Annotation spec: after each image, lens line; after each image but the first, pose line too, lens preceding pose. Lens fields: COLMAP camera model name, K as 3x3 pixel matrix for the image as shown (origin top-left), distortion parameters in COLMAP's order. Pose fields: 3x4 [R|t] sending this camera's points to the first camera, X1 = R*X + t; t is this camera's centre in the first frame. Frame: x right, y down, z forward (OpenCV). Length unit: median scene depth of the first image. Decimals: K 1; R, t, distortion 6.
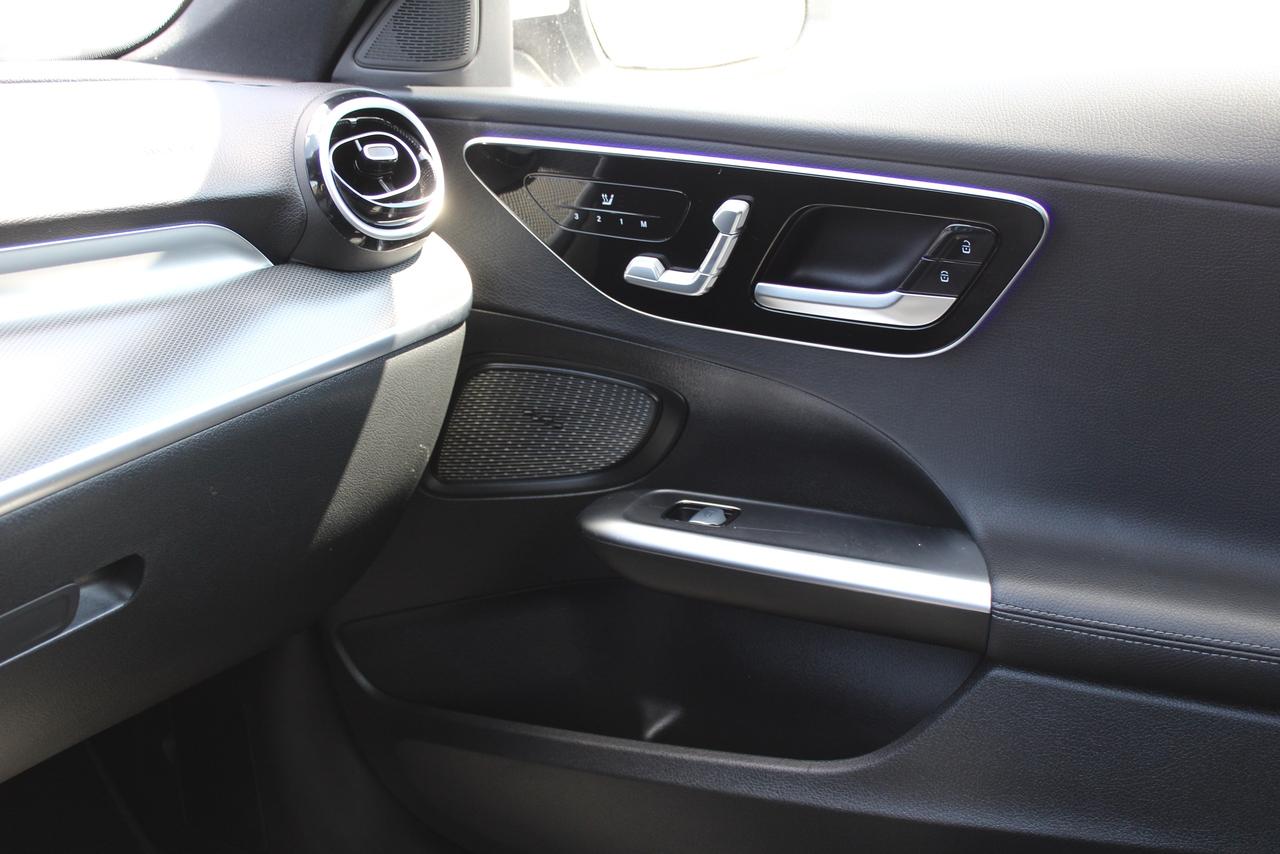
lens RADIAL K [[1632.9, 0, 640.0], [0, 1632.9, 427.0], [0, 0, 1]] dist [-0.102170, -0.007569]
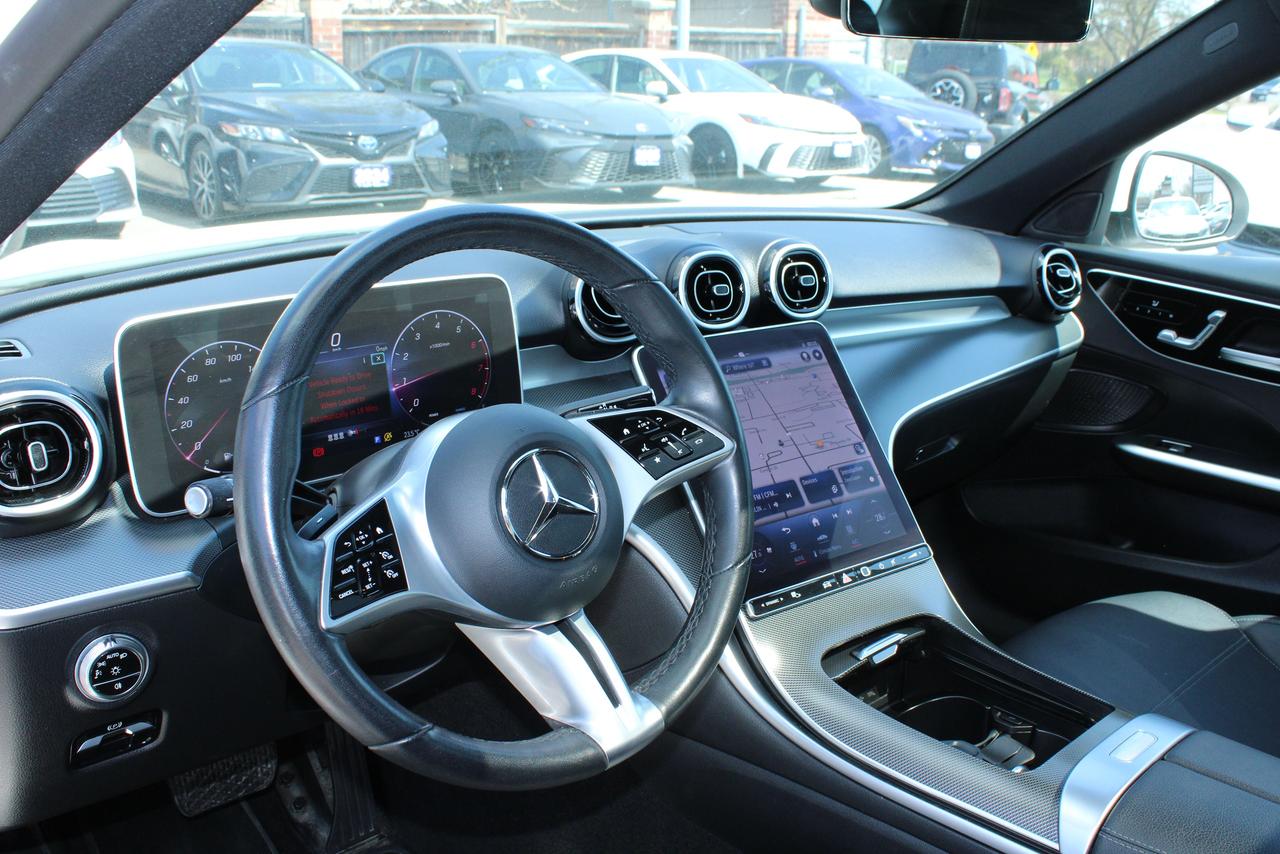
lens RADIAL K [[1178.9, 0, 640.0], [0, 1178.9, 427.0], [0, 0, 1]] dist [-0.107747, 0.003616]
pose [[0.966752, 0.126841, -0.222039, -0.340375], [-0.125312, 0.991895, 0.021017, 0.089178], [0.222906, 0.007506, 0.974811, -0.736875]]
